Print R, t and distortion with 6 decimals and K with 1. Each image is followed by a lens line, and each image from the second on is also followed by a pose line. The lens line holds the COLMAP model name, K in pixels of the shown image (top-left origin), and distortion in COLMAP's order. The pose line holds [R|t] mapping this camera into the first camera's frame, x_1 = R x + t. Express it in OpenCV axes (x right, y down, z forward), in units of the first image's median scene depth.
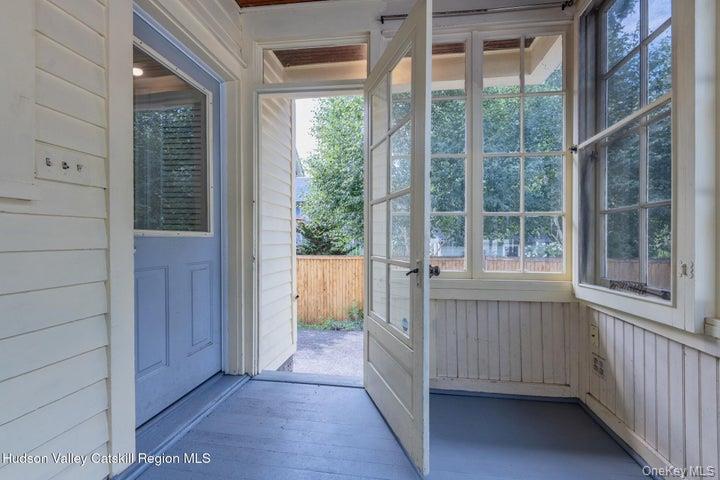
lens RADIAL K [[305.4, 0, 363.1], [0, 305.4, 242.1], [0, 0, 1]] dist [0.001466, -0.000805]
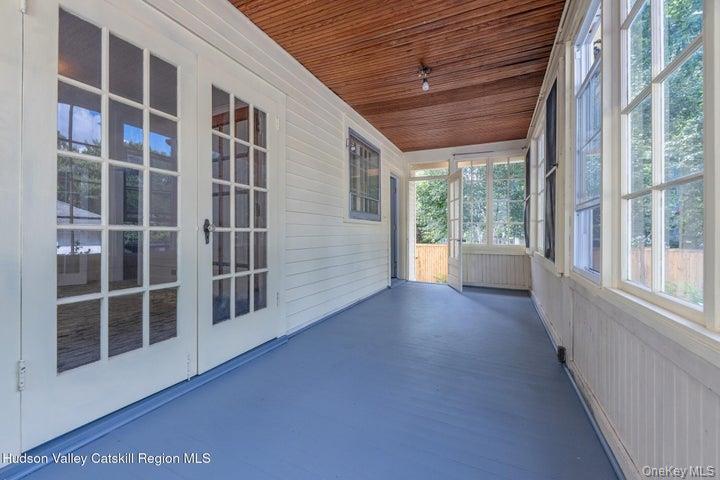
lens RADIAL K [[305.4, 0, 361.3], [0, 305.4, 236.2], [0, 0, 1]] dist [0.001466, -0.000805]
pose [[0.962962, -0.009510, -0.269471, 0.006879], [0.010598, 0.999940, 0.002586, 0.008372], [0.269430, -0.005346, 0.963005, -1.949149]]
